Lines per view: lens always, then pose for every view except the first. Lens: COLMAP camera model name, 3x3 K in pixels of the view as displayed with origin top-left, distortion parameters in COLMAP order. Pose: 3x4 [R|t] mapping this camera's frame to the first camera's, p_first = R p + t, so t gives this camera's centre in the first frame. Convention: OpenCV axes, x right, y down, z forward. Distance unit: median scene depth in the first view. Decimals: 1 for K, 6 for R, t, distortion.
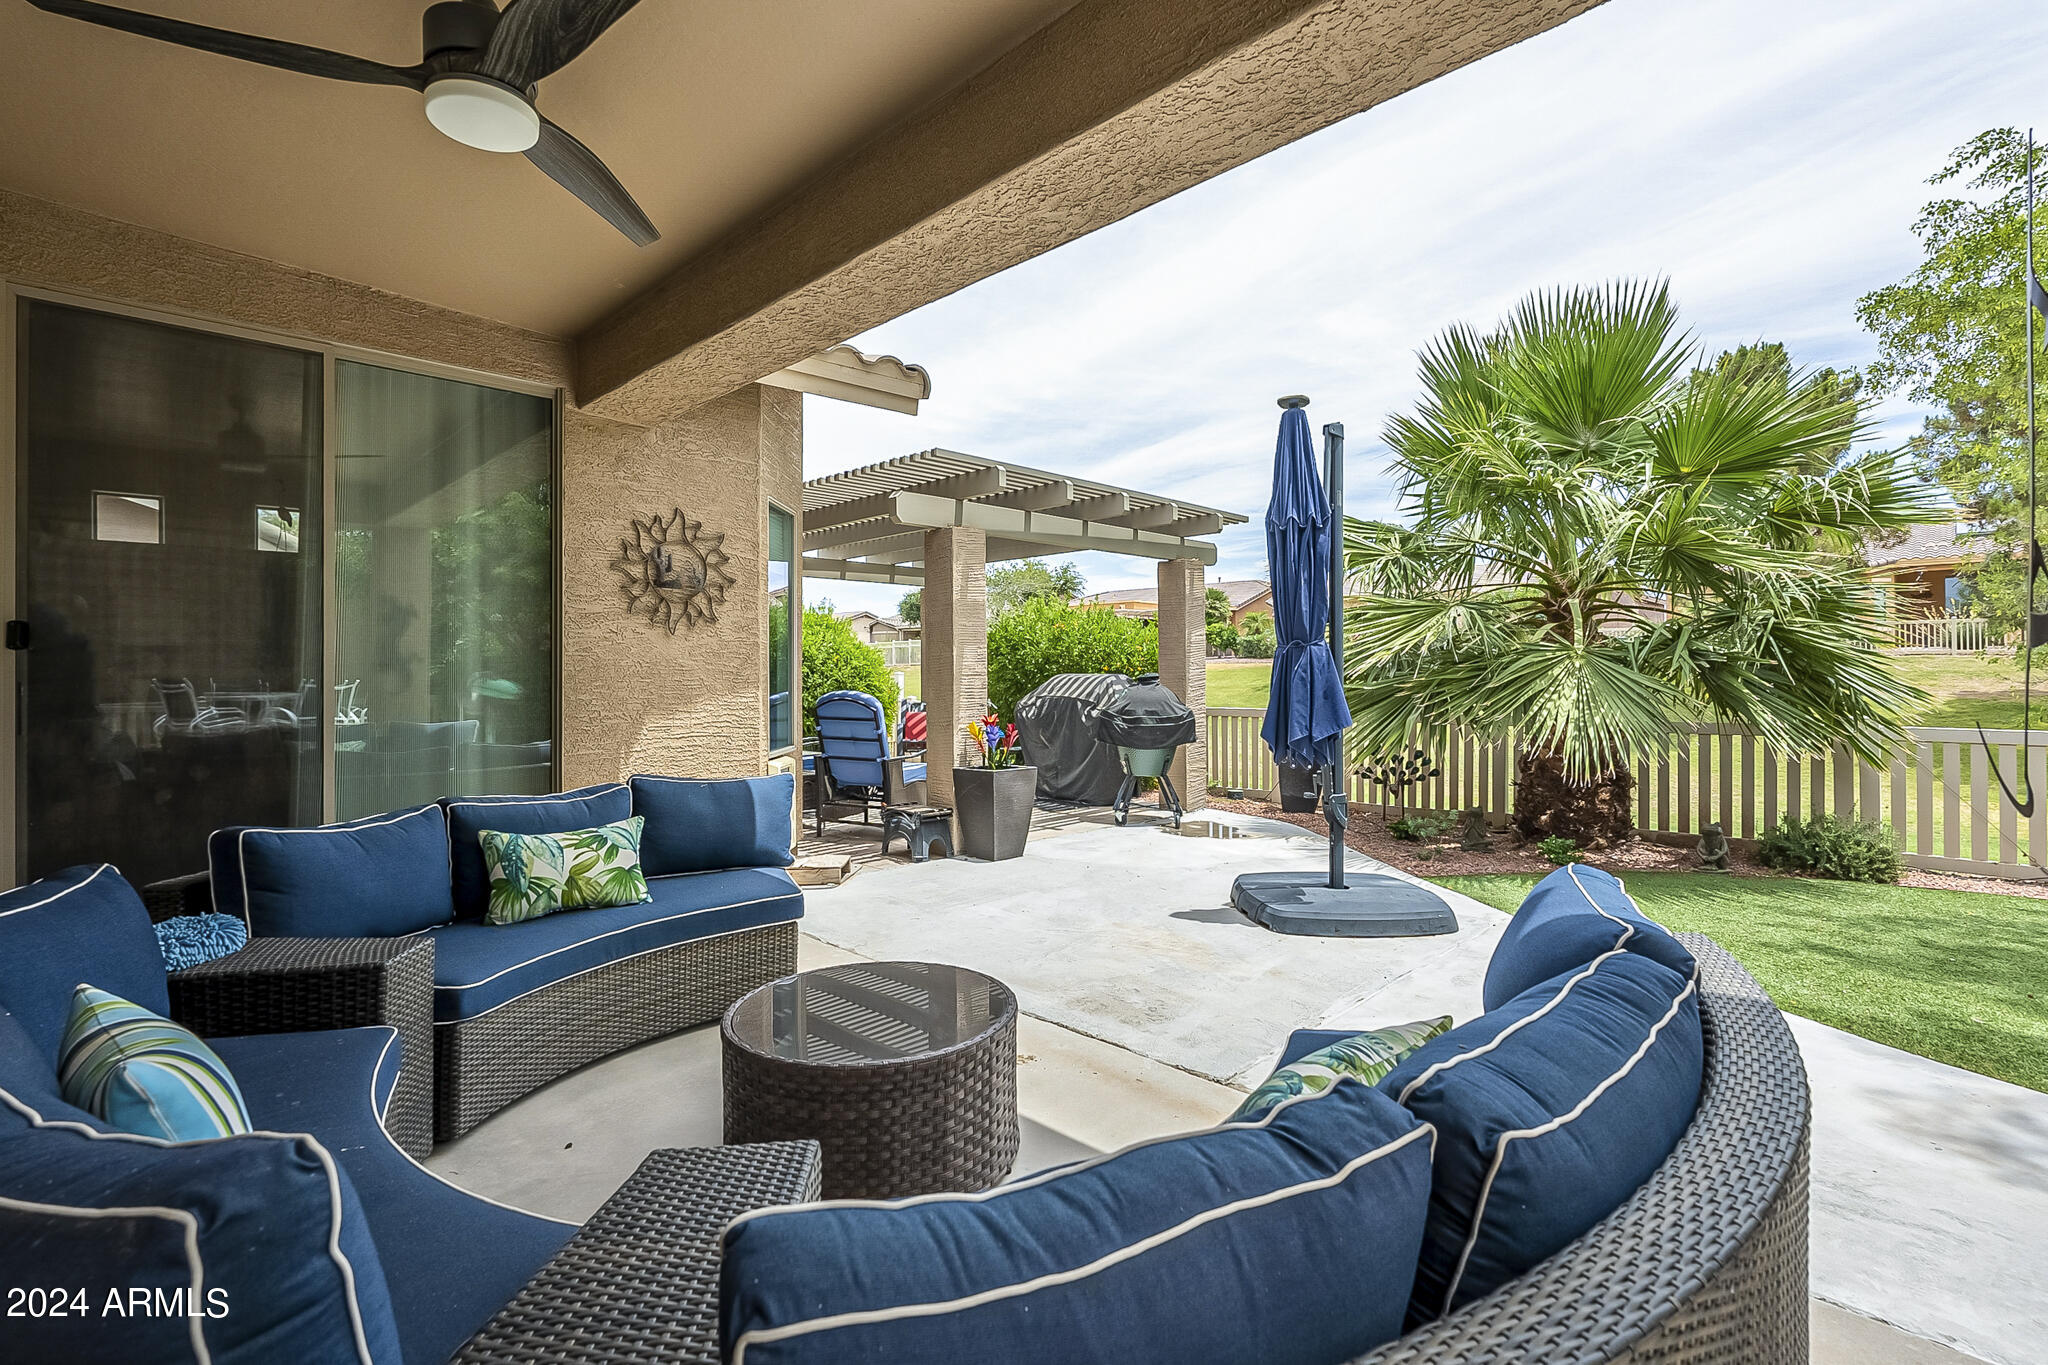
lens RADIAL K [[917.7, 0, 1030.1], [0, 917.7, 660.2], [0, 0, 1]] dist [-0.002347, -0.000678]
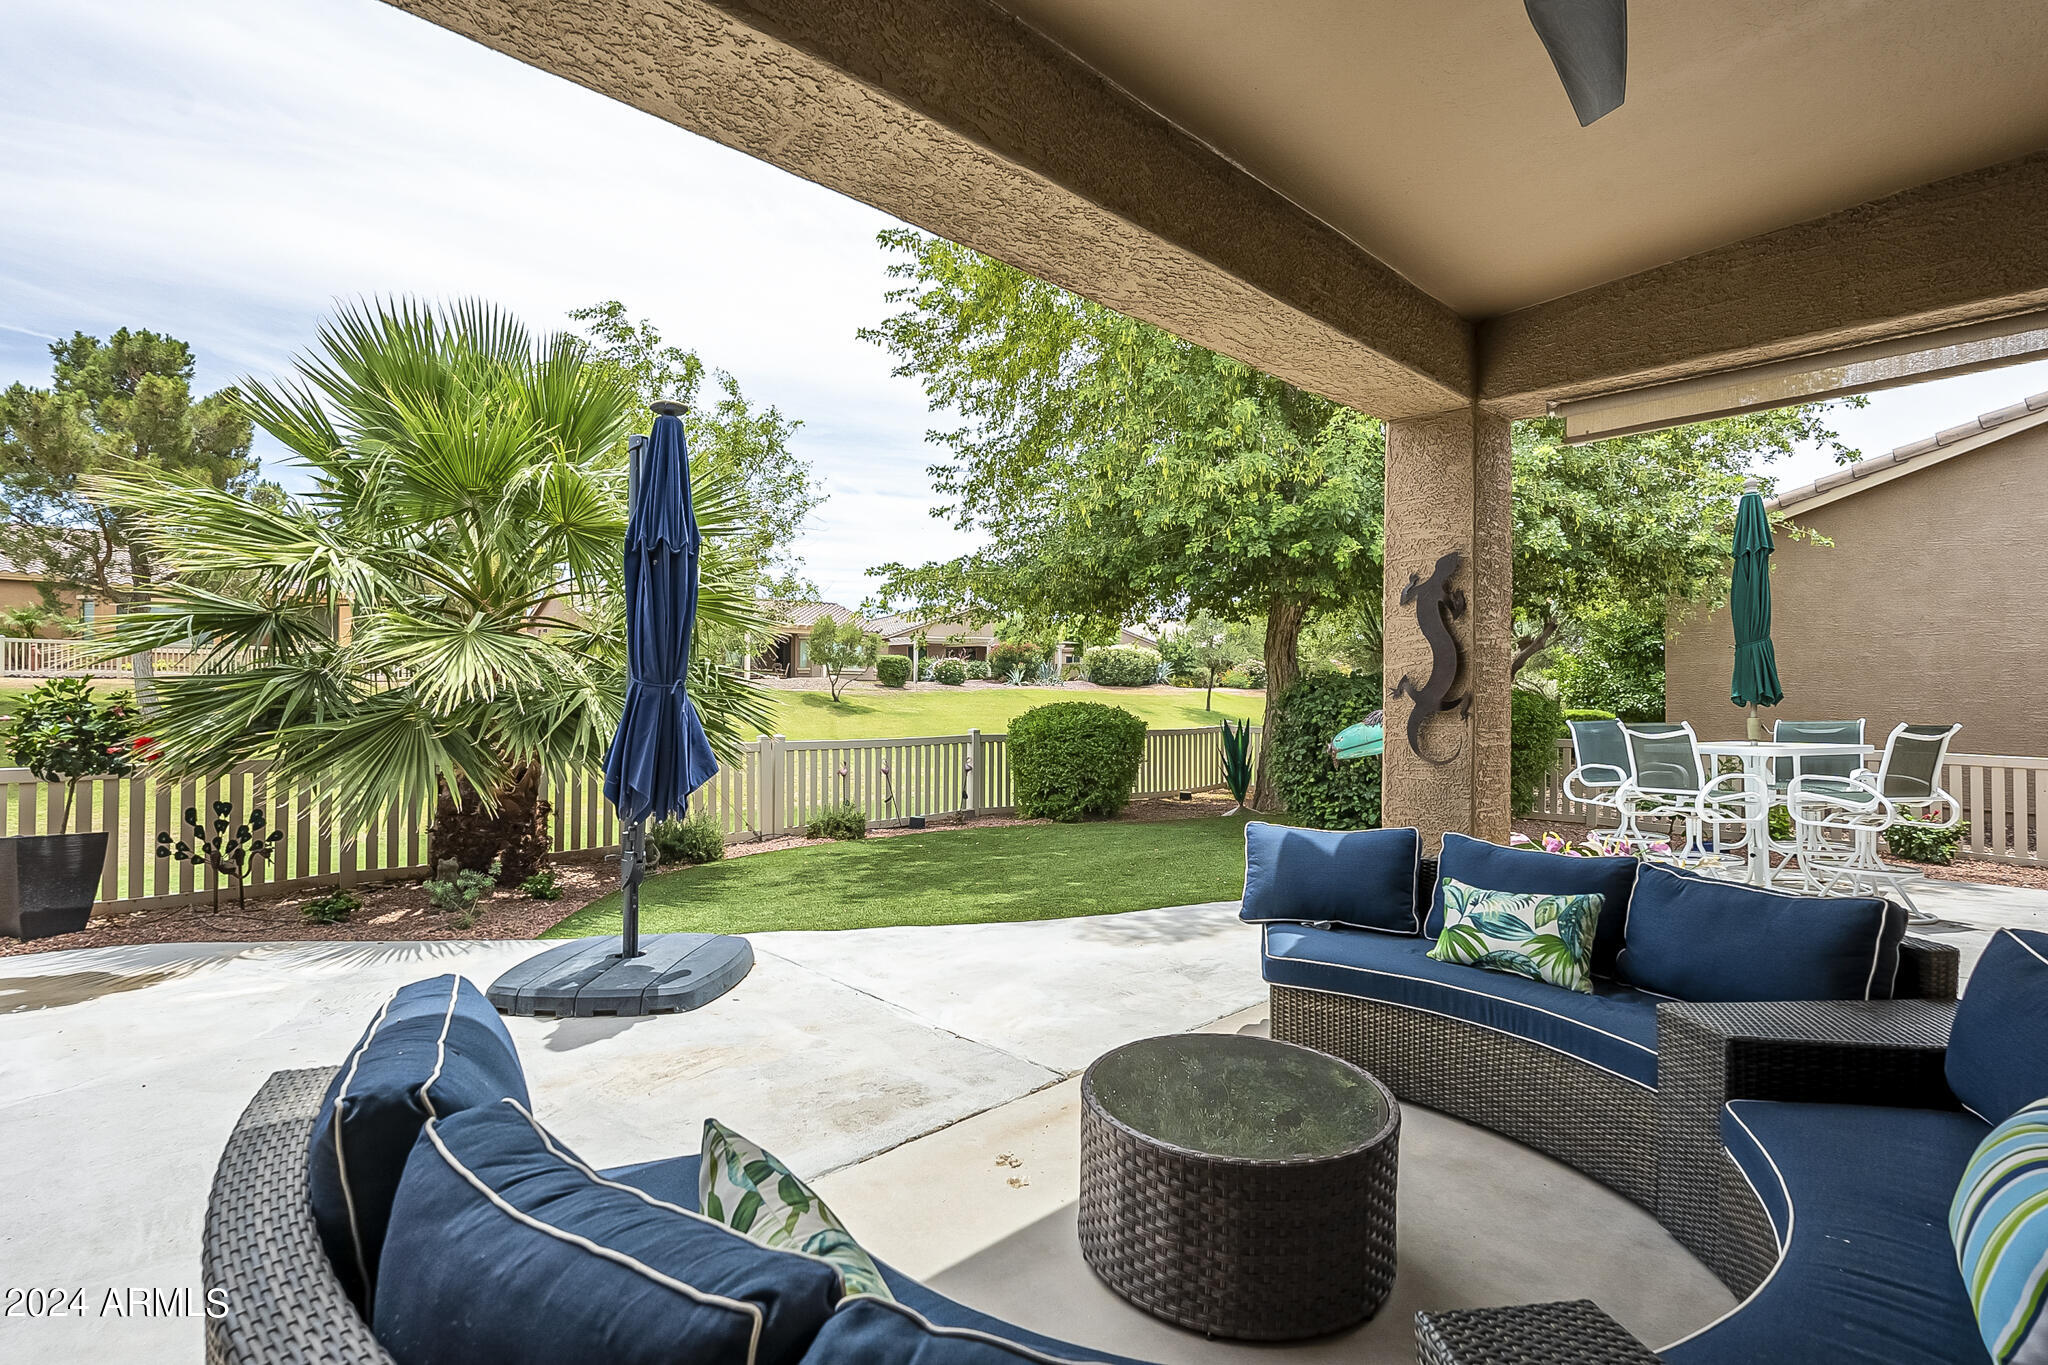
lens RADIAL K [[950.5, 0, 1024.0], [0, 950.5, 682.5], [0, 0, 1]] dist [-0.002448, -0.000417]
pose [[0.021283, 0.012620, 0.999694, -0.535900], [-0.014960, 0.999812, -0.012303, -0.009224], [-0.999662, -0.014694, 0.021468, 0.561742]]
